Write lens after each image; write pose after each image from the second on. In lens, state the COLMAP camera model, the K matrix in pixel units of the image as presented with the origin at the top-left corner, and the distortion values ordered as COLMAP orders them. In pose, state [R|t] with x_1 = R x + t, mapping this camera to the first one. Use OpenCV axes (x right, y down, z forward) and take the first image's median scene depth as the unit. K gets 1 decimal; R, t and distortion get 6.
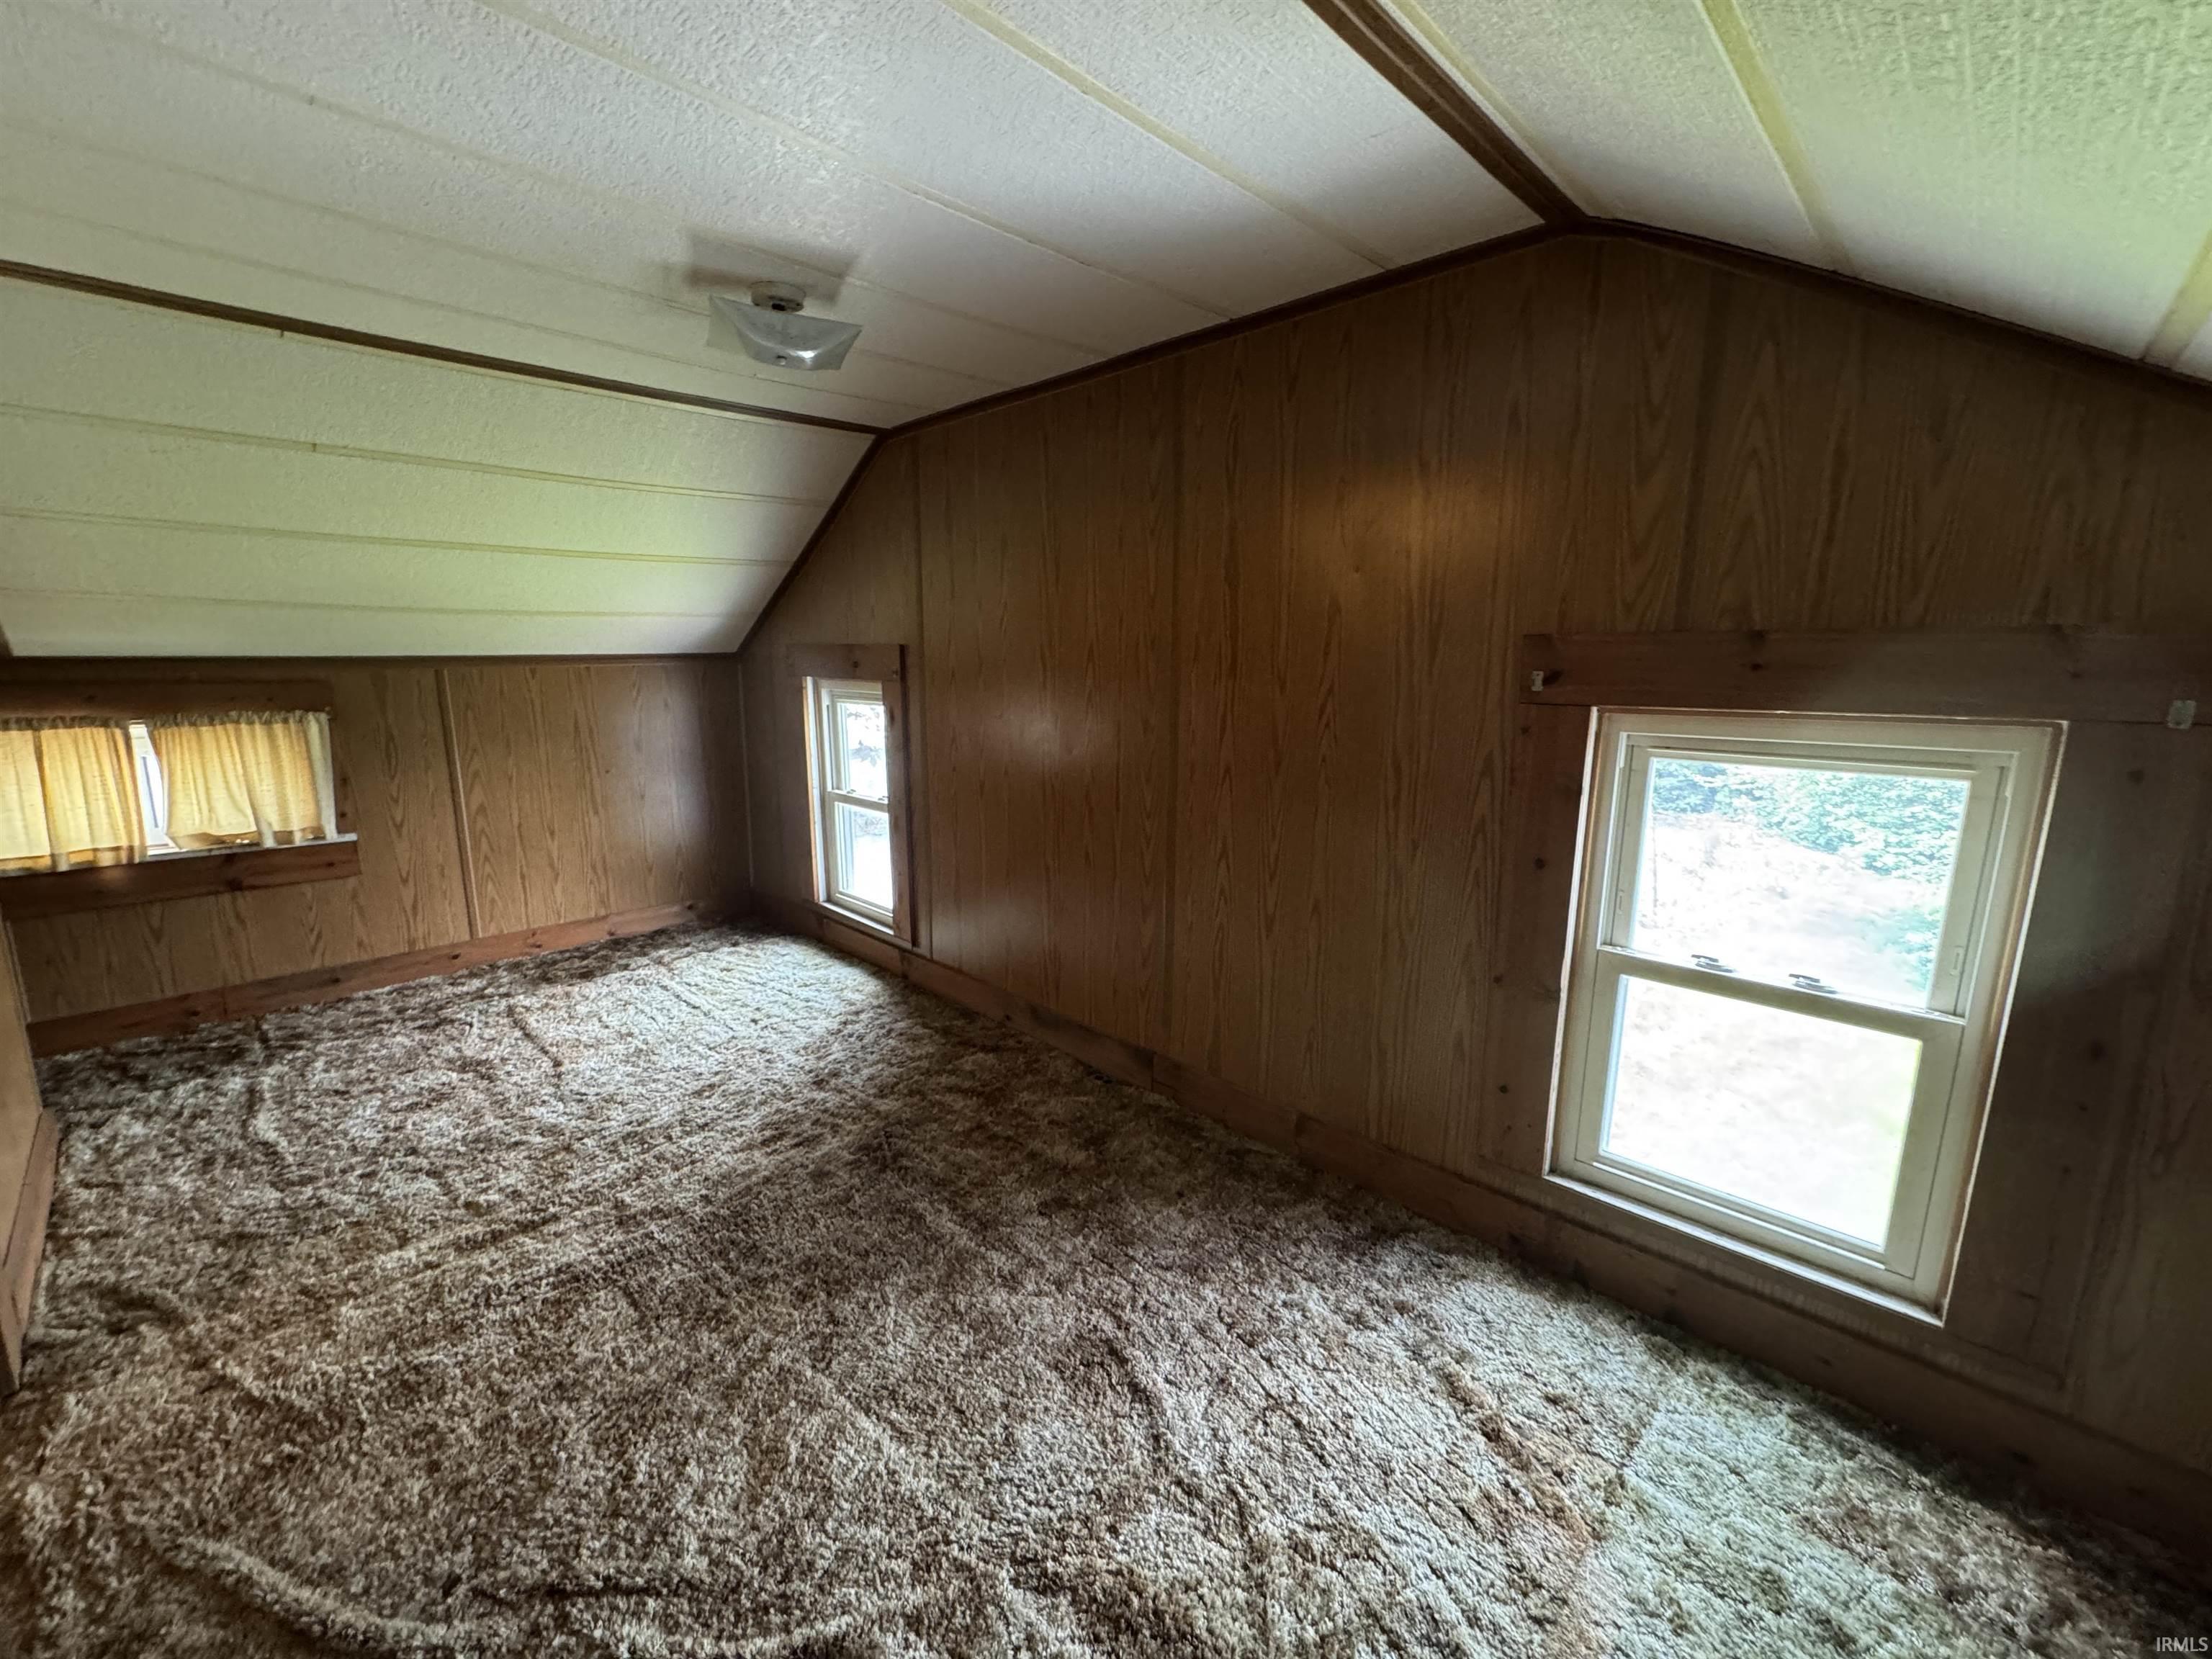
lens RADIAL K [[886.2, 0, 1106.2], [0, 886.2, 823.2], [0, 0, 1]] dist [-0.002116, 0.000463]
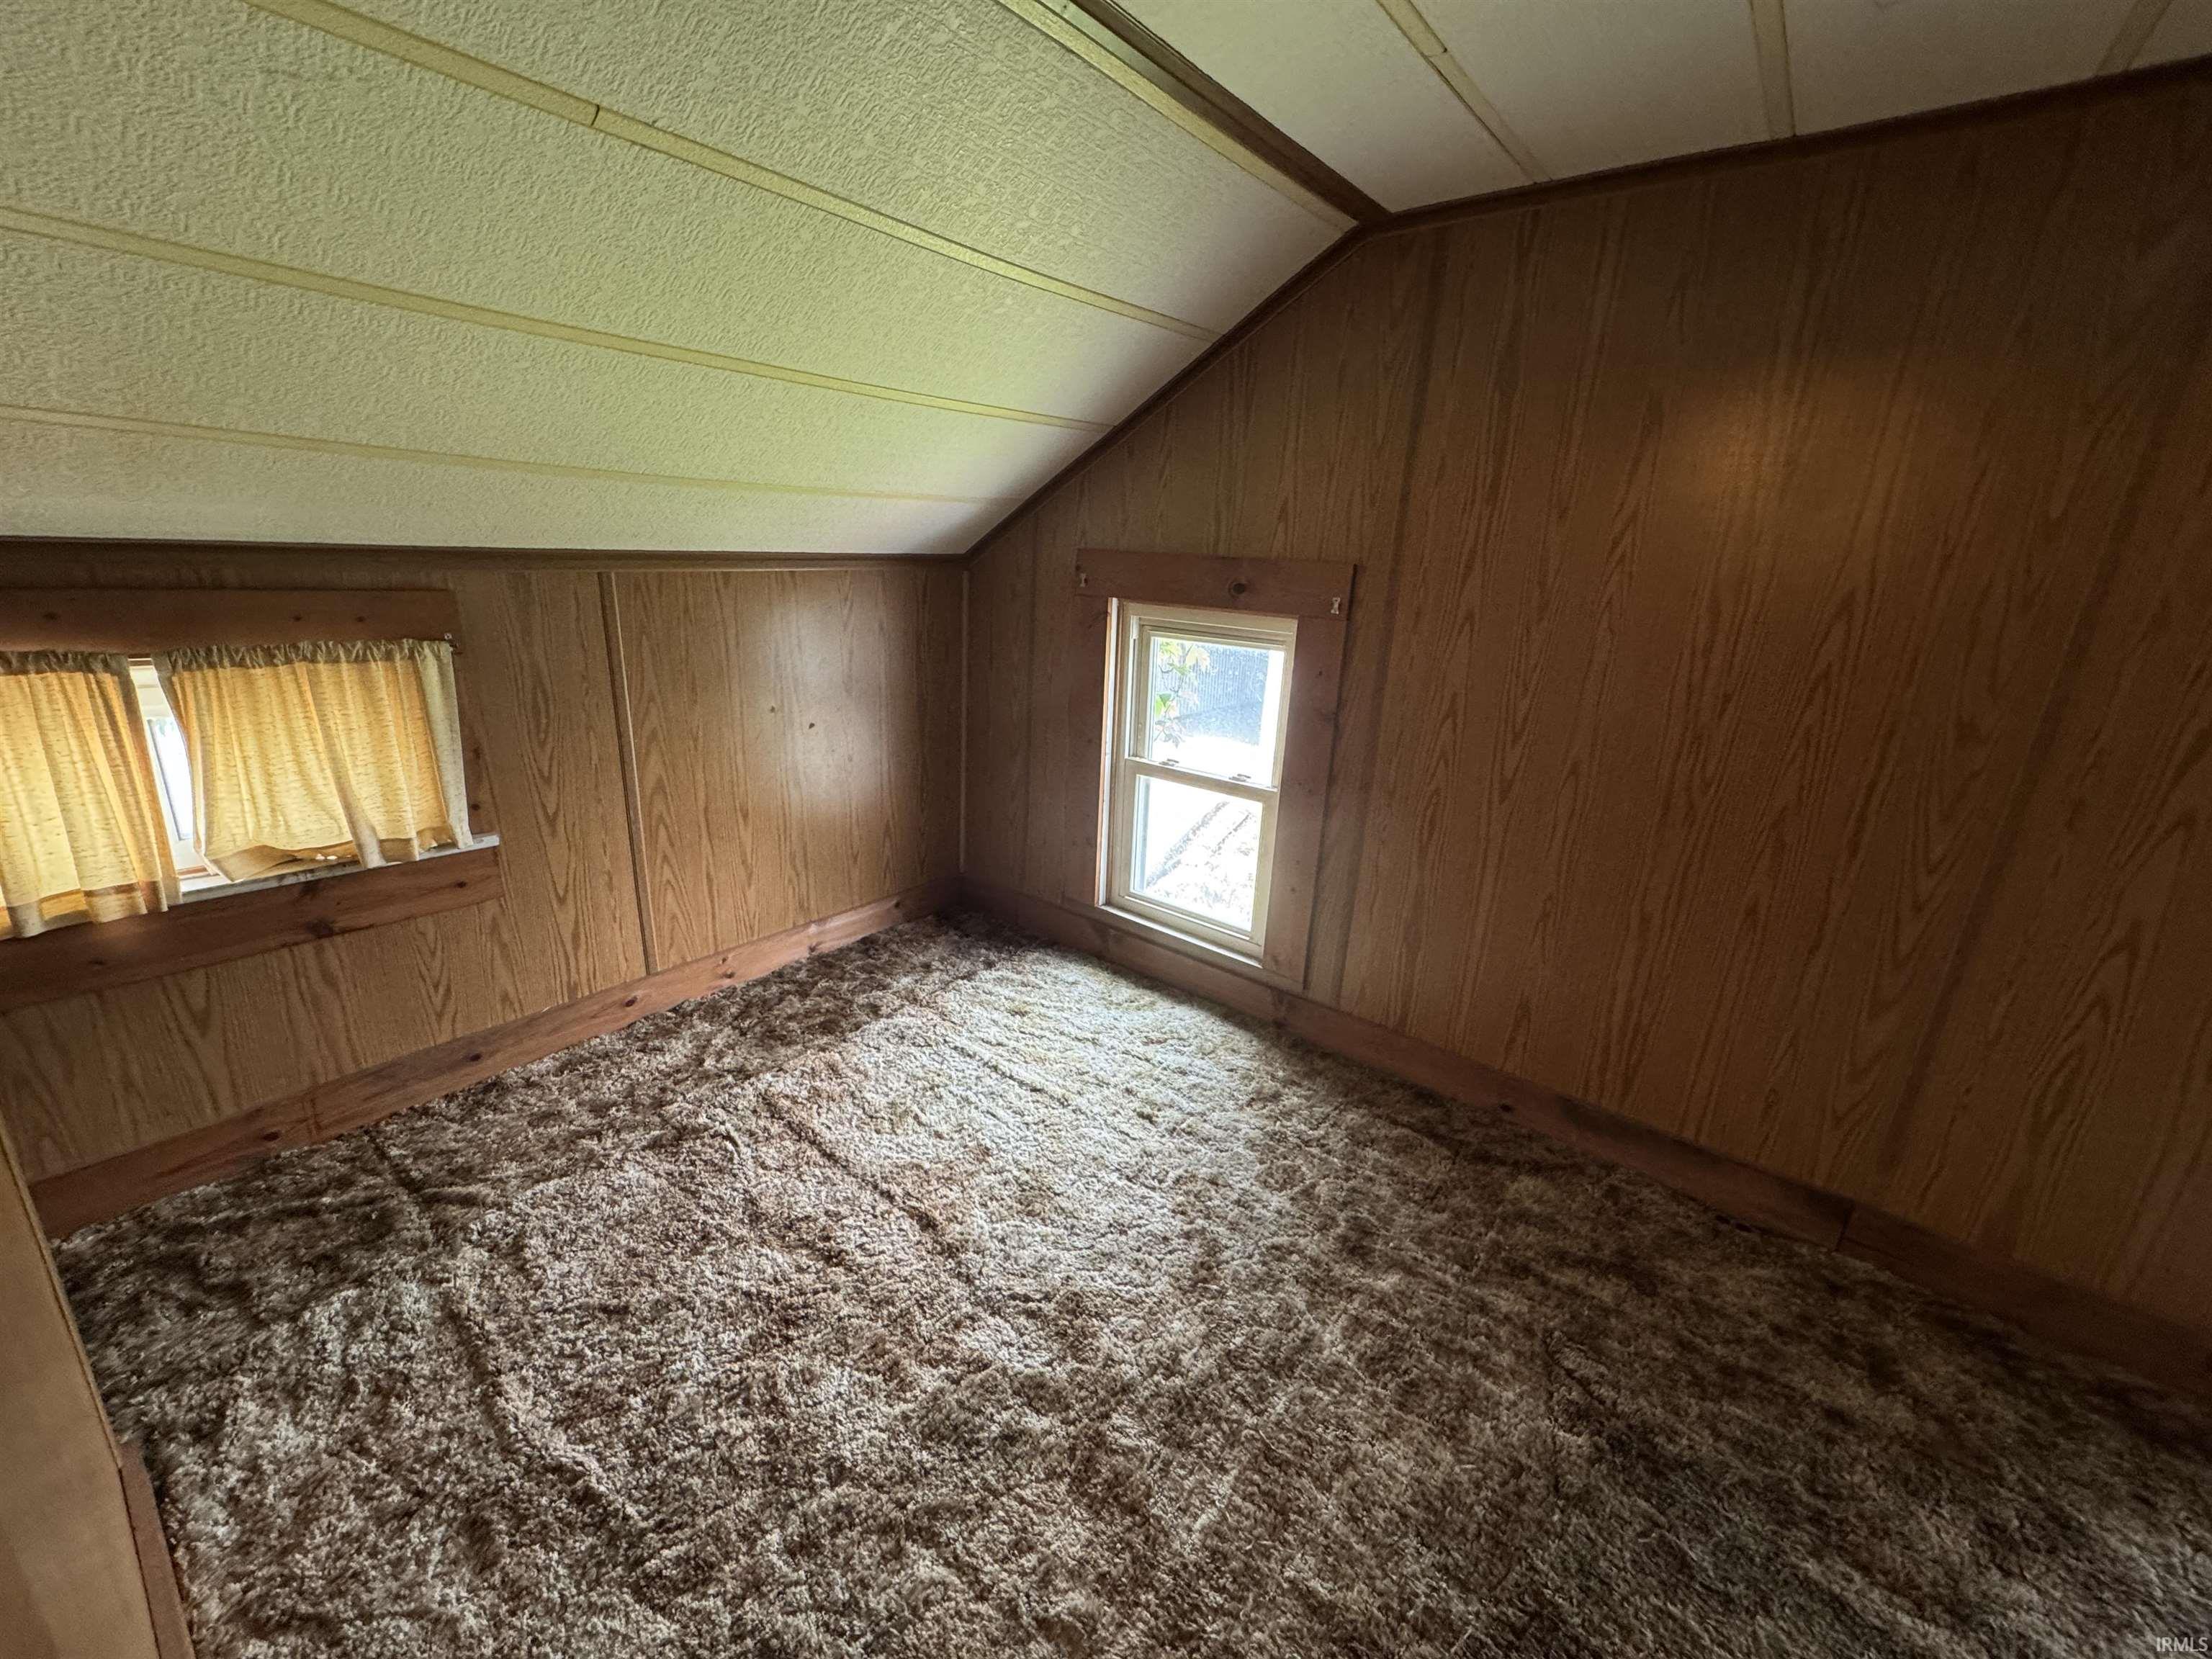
lens RADIAL K [[886.2, 0, 1106.2], [0, 886.2, 823.2], [0, 0, 1]] dist [-0.002116, 0.000463]
pose [[0.994668, 0.011374, 0.102503, -0.531460], [-0.023083, 0.993238, 0.113779, -0.087272], [-0.100516, -0.115539, 0.988204, 0.367393]]
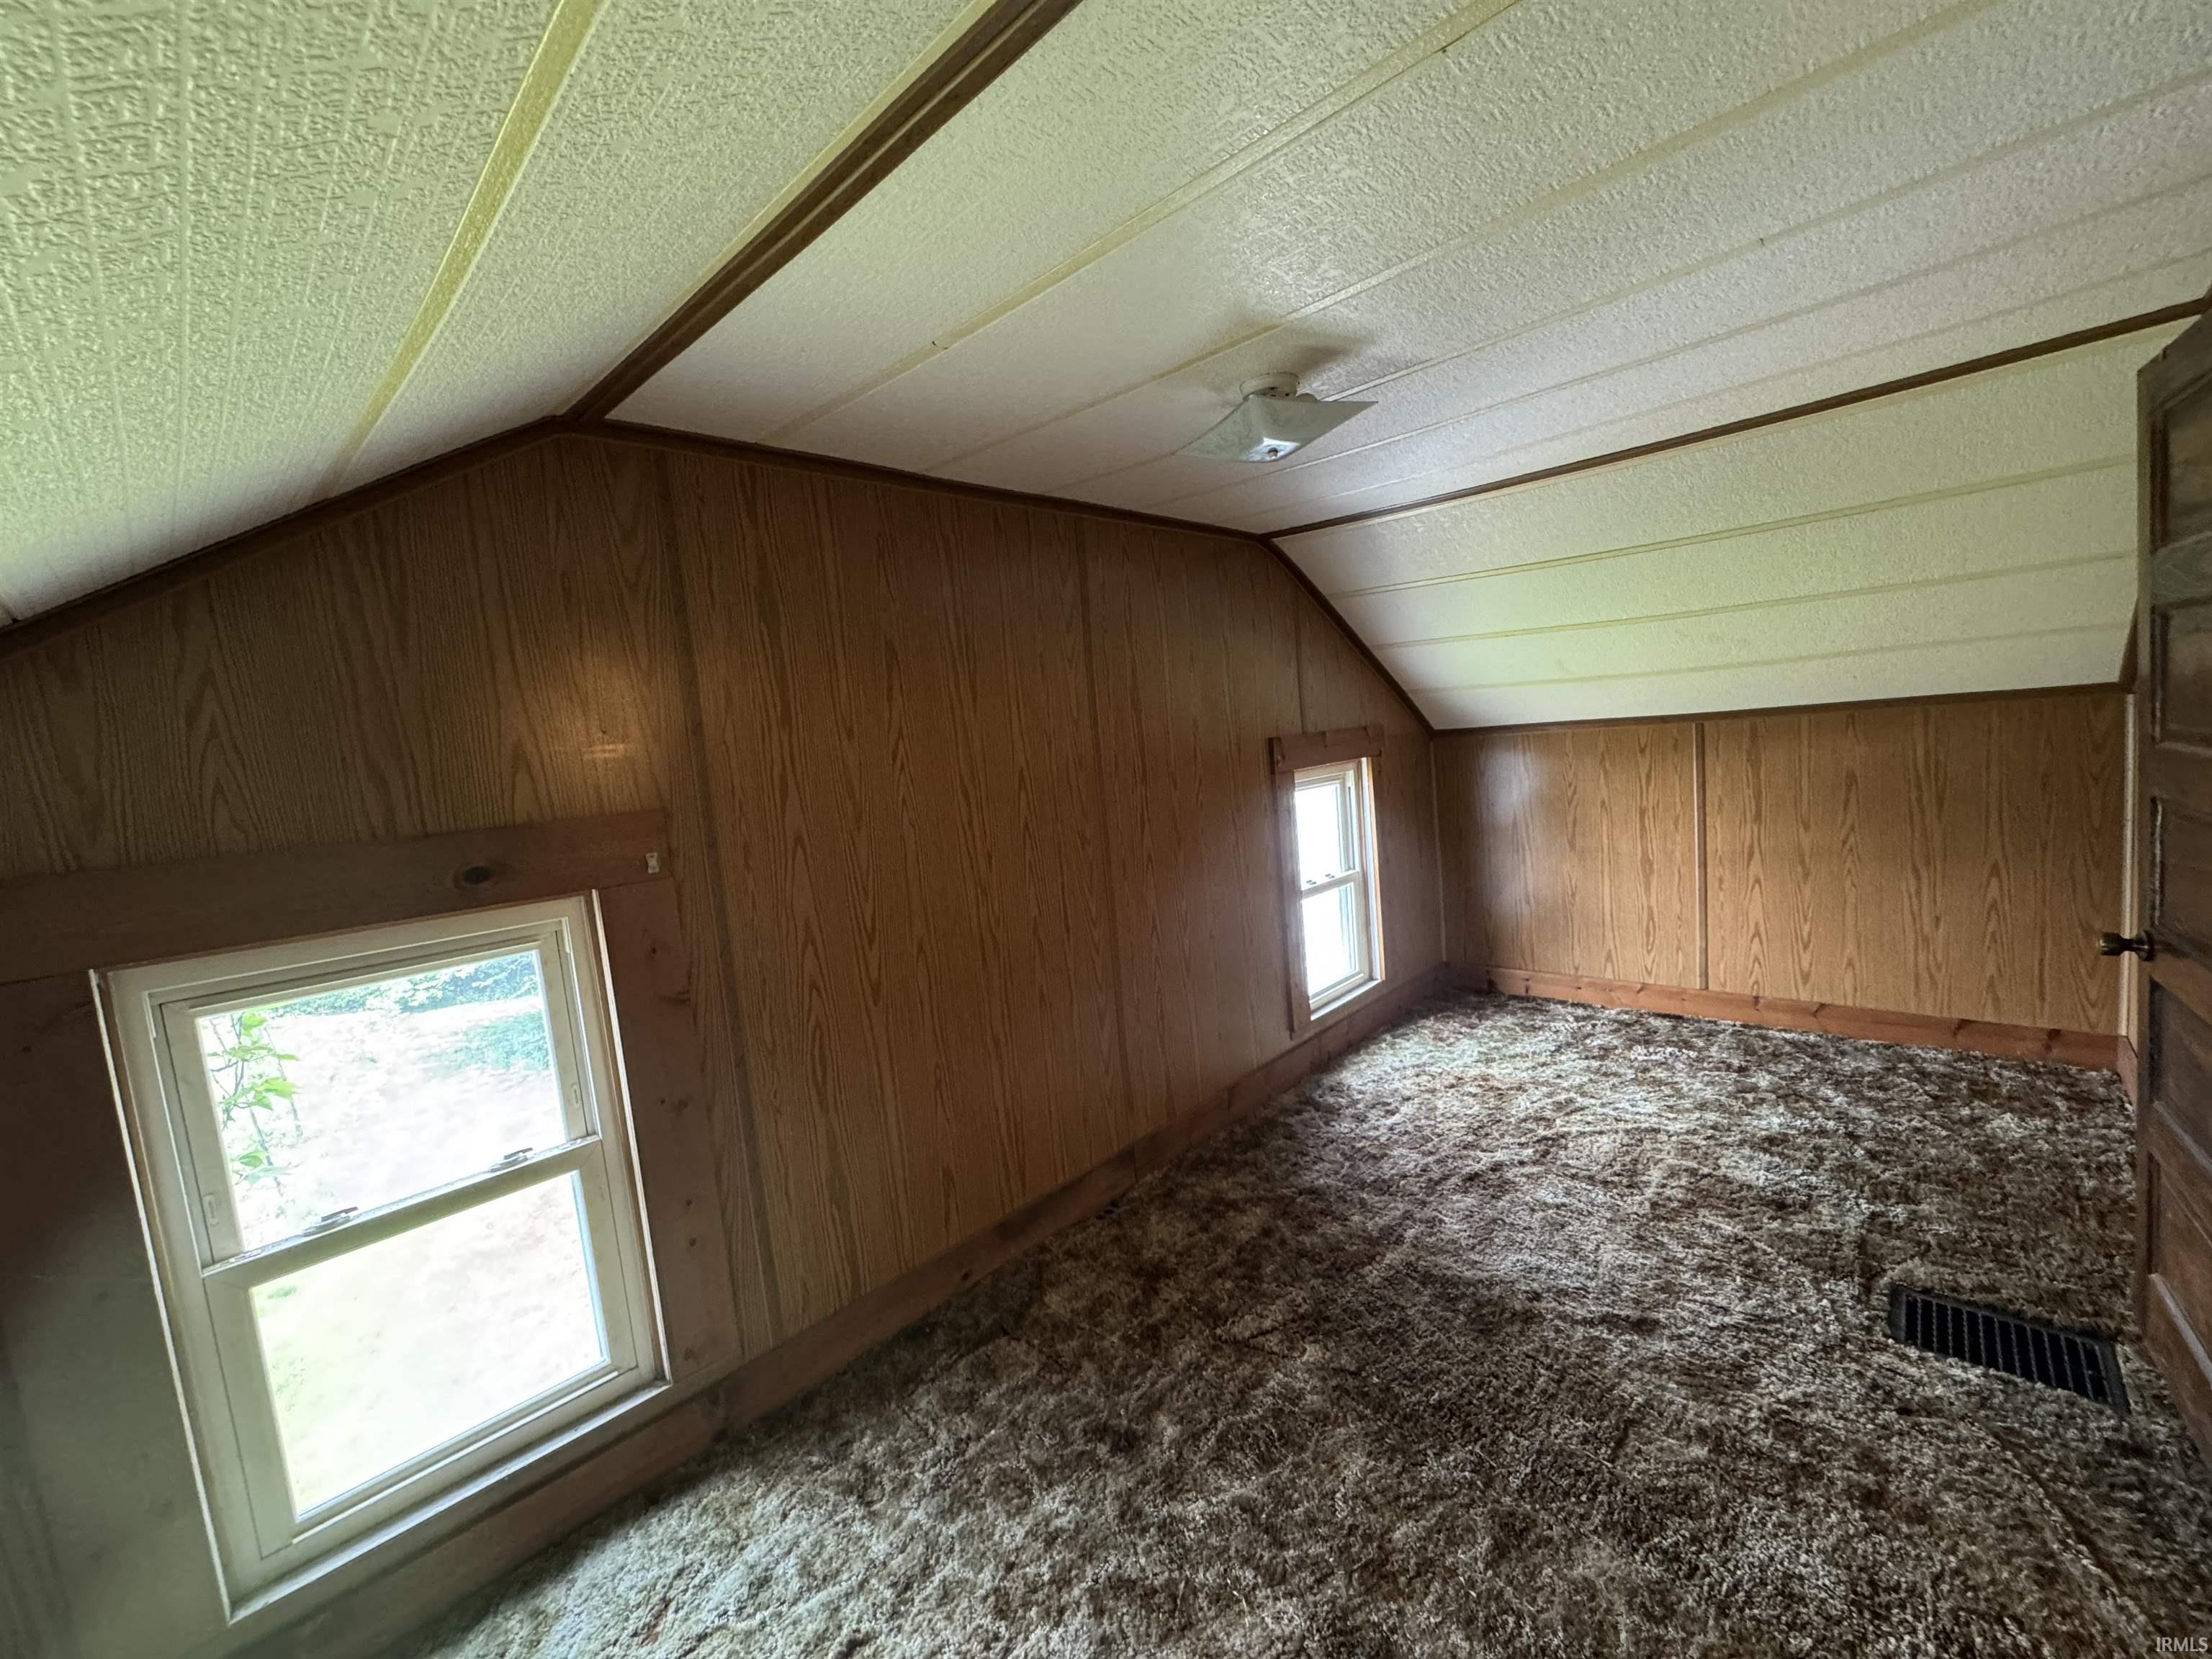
lens RADIAL K [[878.7, 0, 1106.4], [0, 878.7, 824.5], [0, 0, 1]] dist [-0.006927, 0.000005]
pose [[-0.000057, -0.095335, 0.995445, -0.835571], [0.279226, 0.955850, 0.091558, -0.182058], [-0.960225, 0.277959, 0.026566, 0.797422]]
